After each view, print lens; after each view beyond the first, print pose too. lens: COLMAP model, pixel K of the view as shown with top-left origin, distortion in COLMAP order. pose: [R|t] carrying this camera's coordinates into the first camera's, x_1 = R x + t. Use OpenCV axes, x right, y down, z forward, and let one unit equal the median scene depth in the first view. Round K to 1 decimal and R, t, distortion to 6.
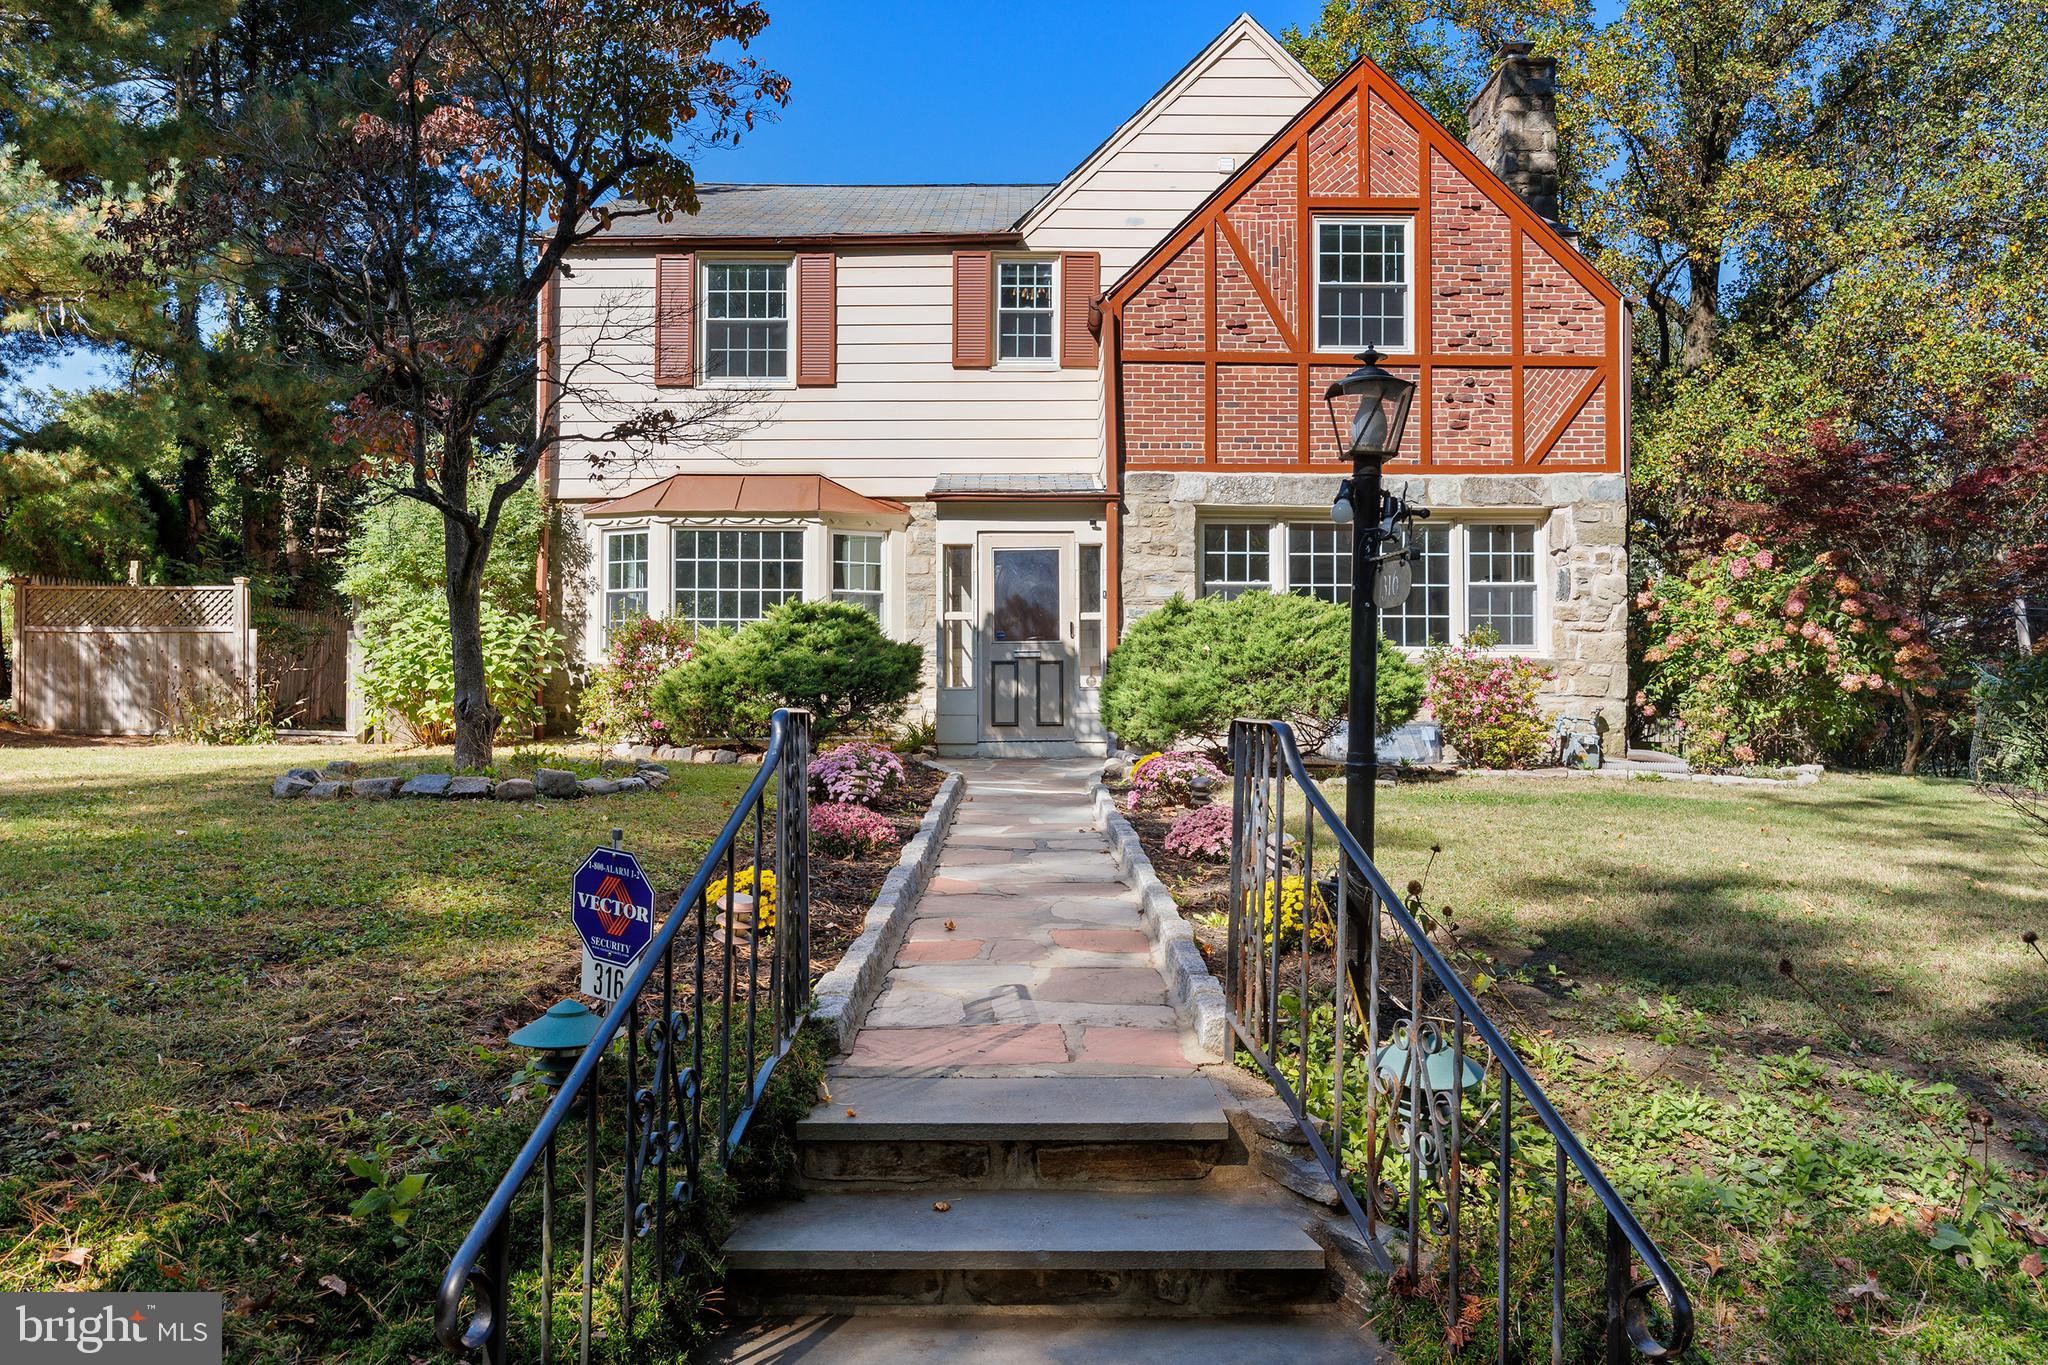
lens RADIAL K [[1462.0, 0, 1019.2], [0, 1462.0, 695.9], [0, 0, 1]] dist [-0.014716, 0.008741]
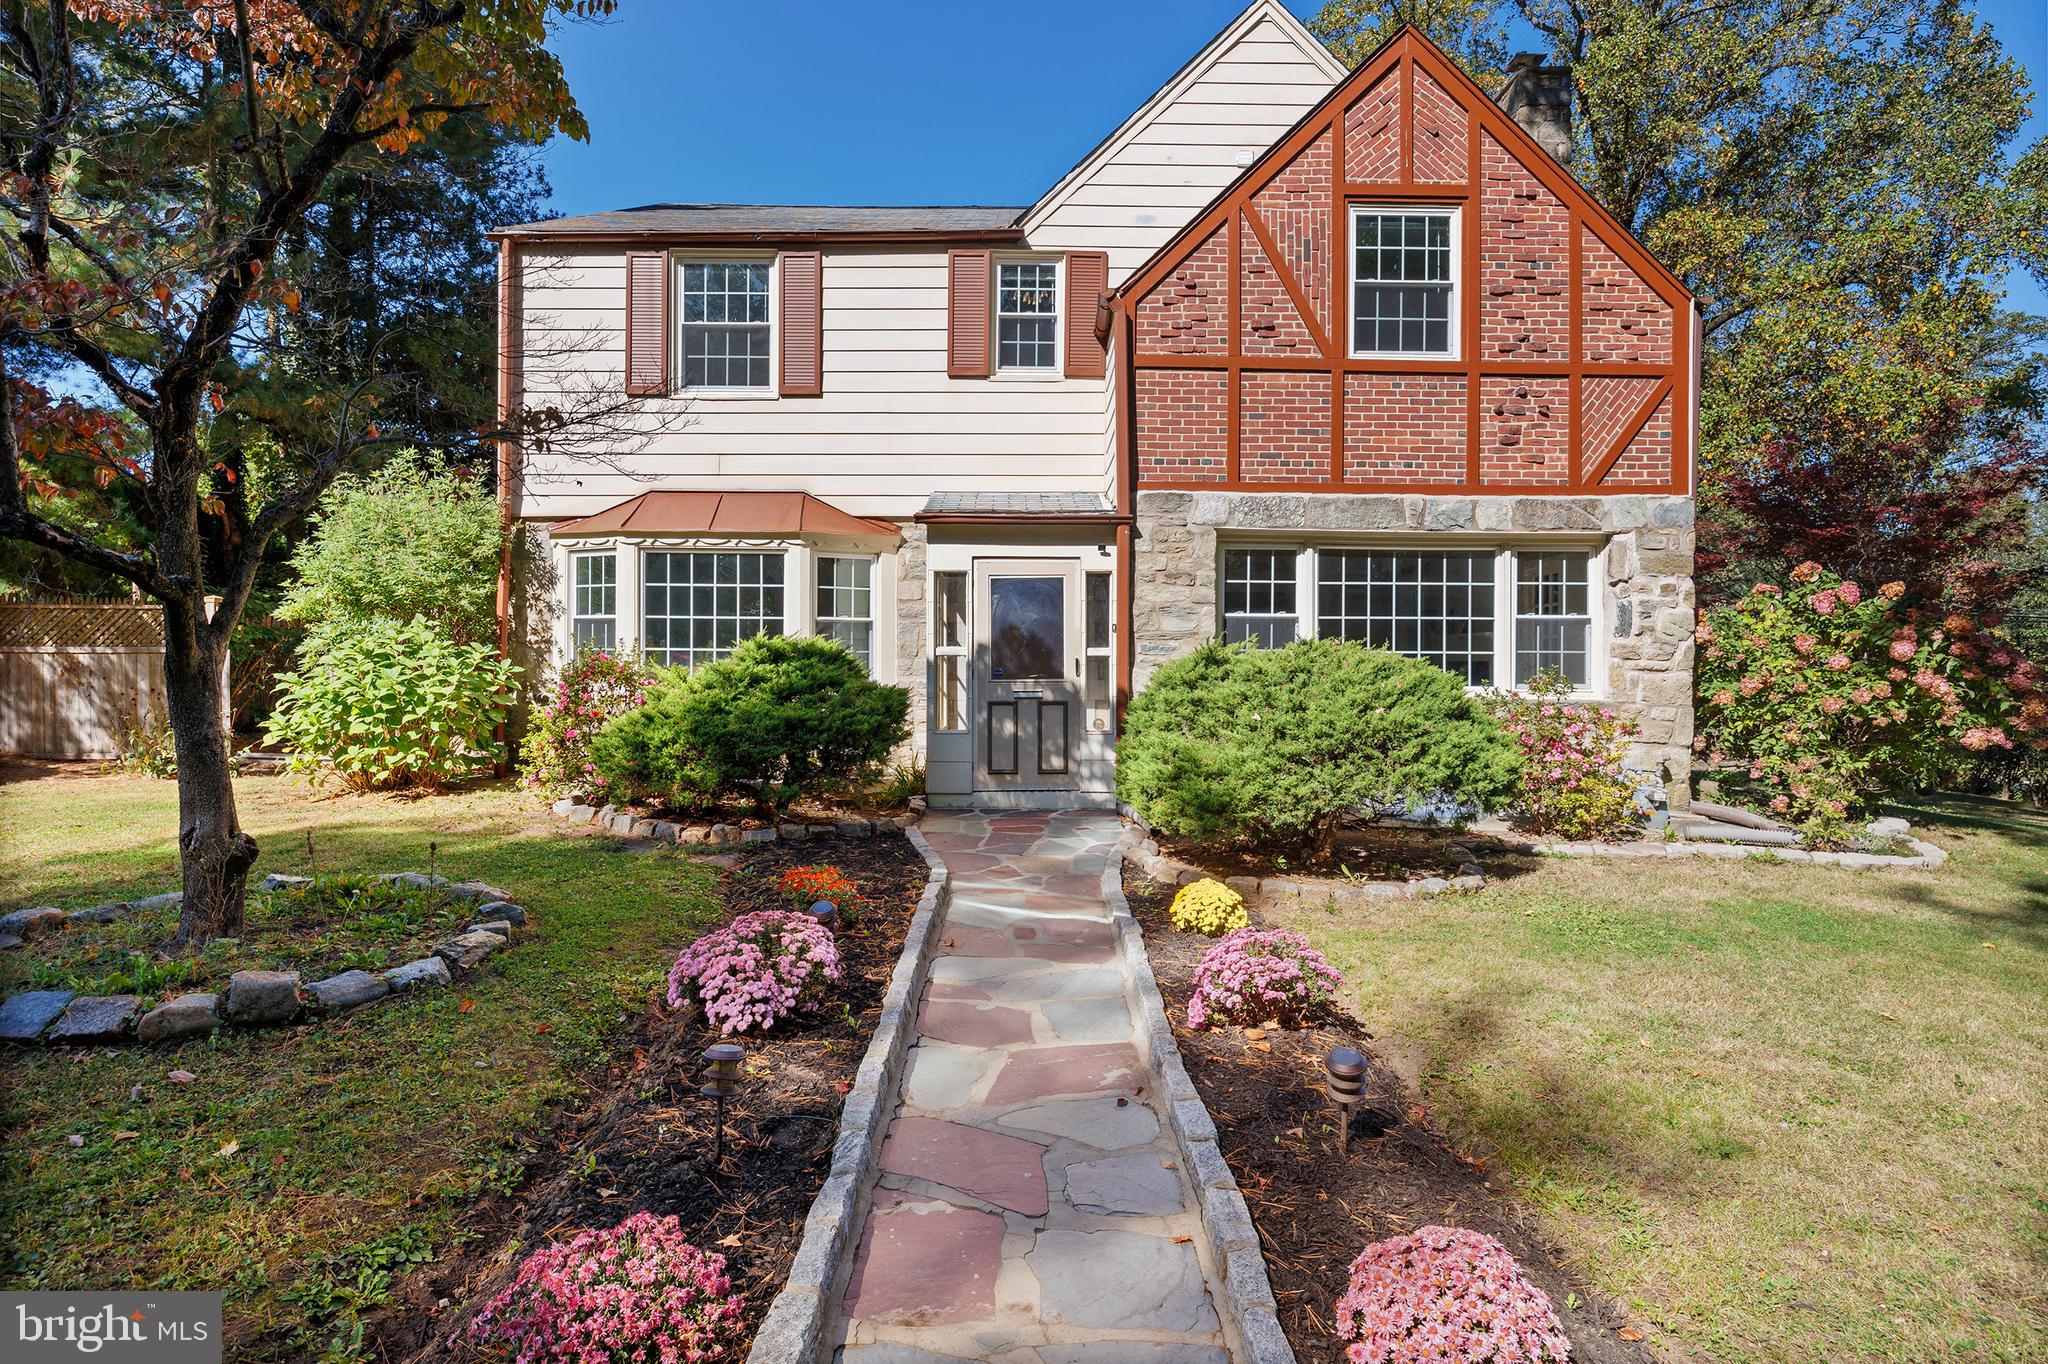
lens RADIAL K [[1070.2, 0, 1032.8], [0, 1070.2, 670.3], [0, 0, 1]] dist [-0.004186, -0.000644]
pose [[0.999919, 0.003226, 0.012324, 0.000419], [-0.003435, 0.999850, 0.016972, -0.053762], [-0.012268, -0.017013, 0.999780, 0.339827]]
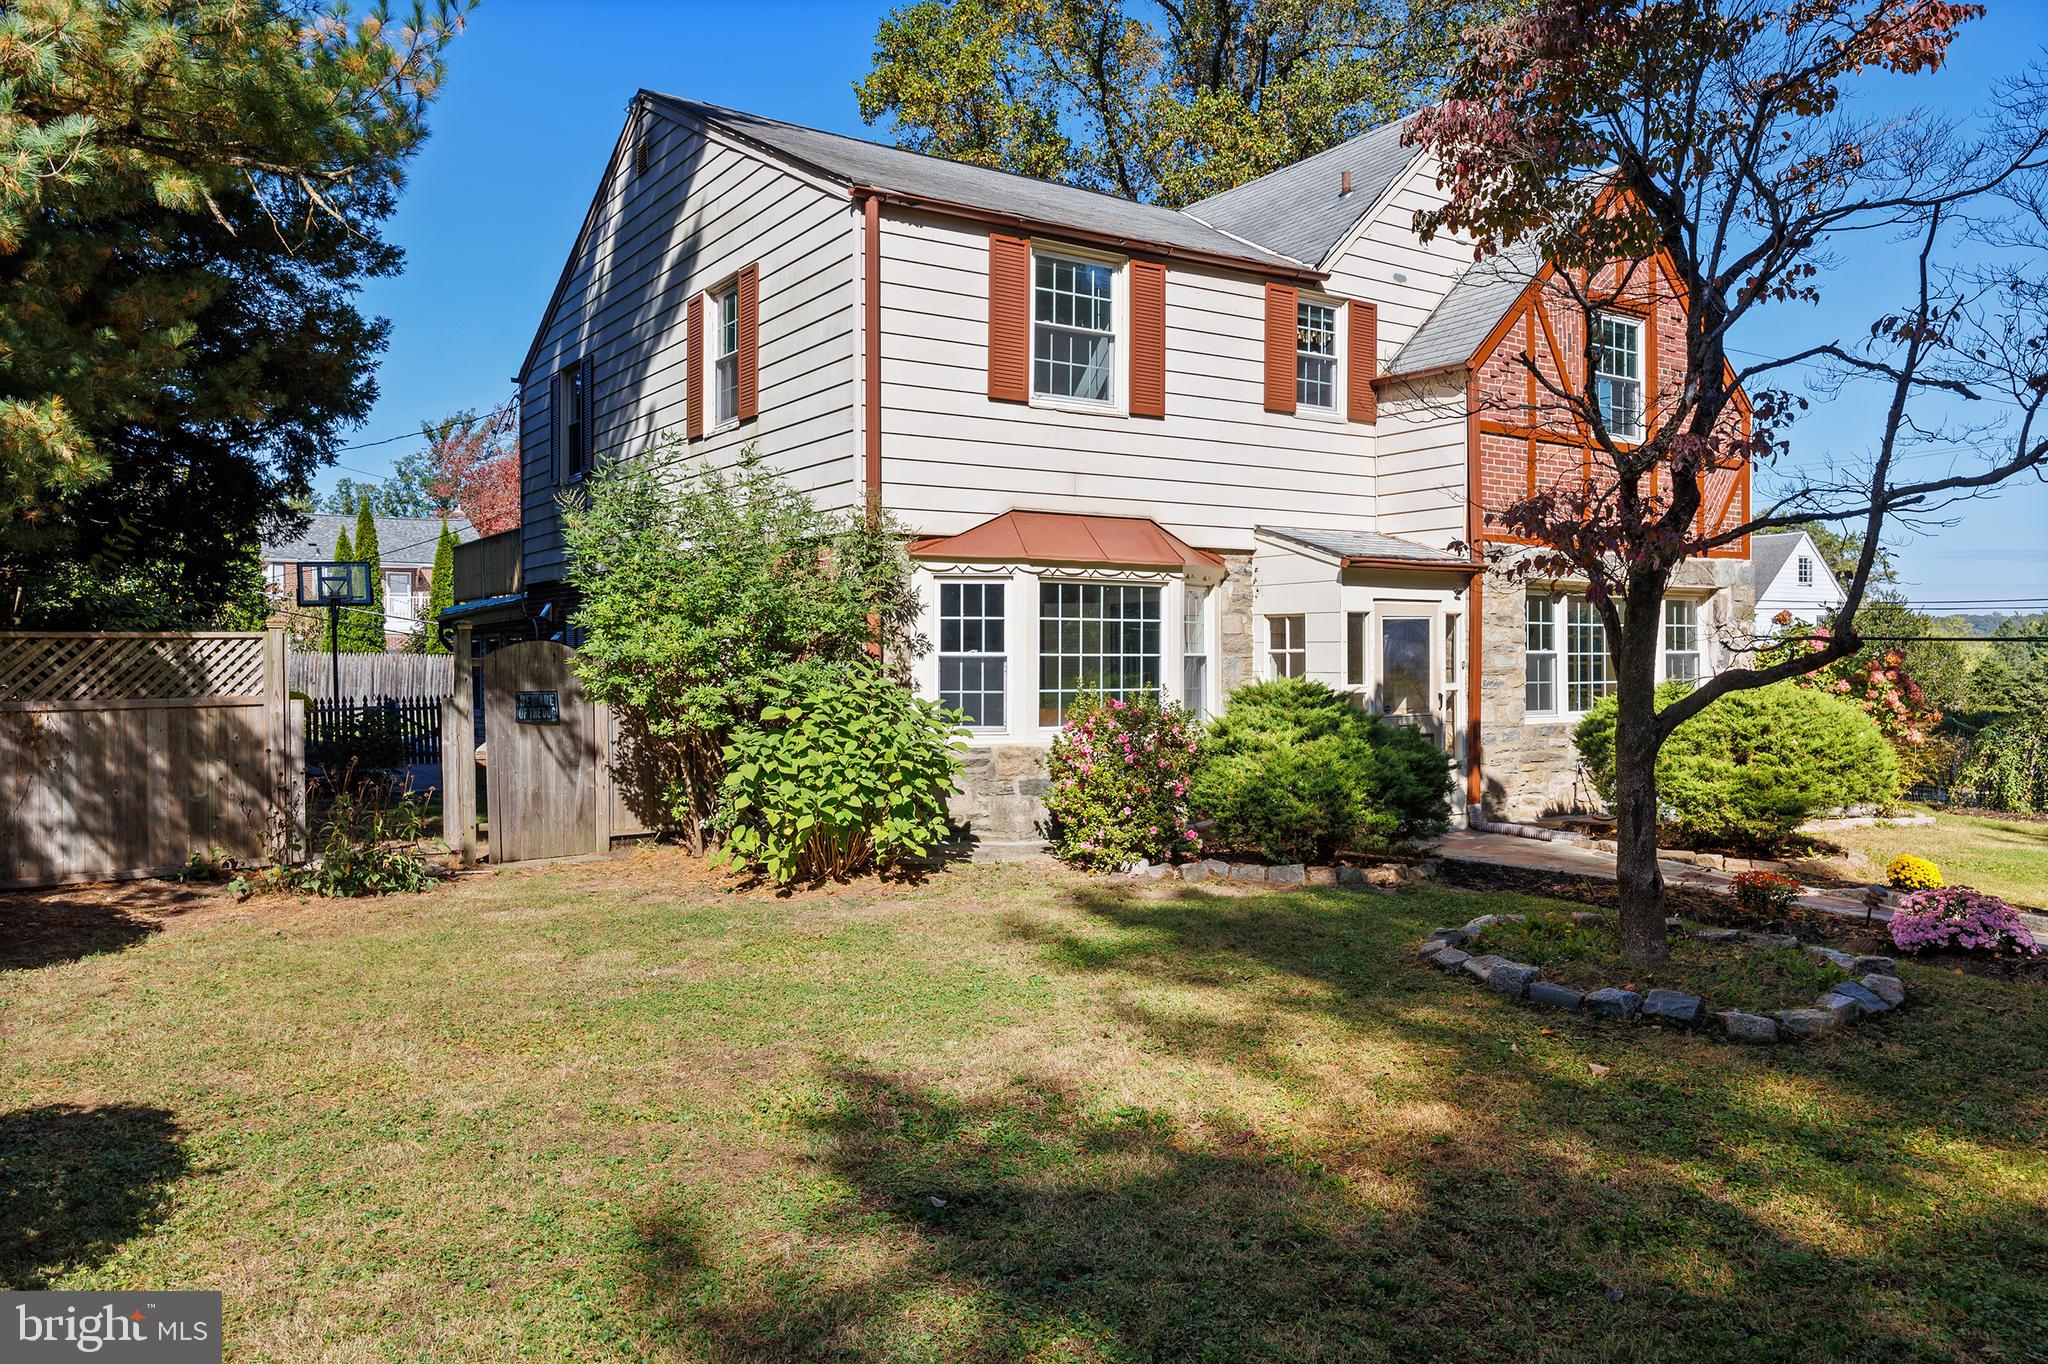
lens RADIAL K [[1462.0, 0, 1024.8], [0, 1462.0, 685.6], [0, 0, 1]] dist [-0.014716, 0.008741]
pose [[0.824714, -0.015858, 0.565327, -0.739606], [0.001100, 0.999650, 0.026437, -0.080852], [-0.565548, -0.021181, 0.824443, 0.346263]]
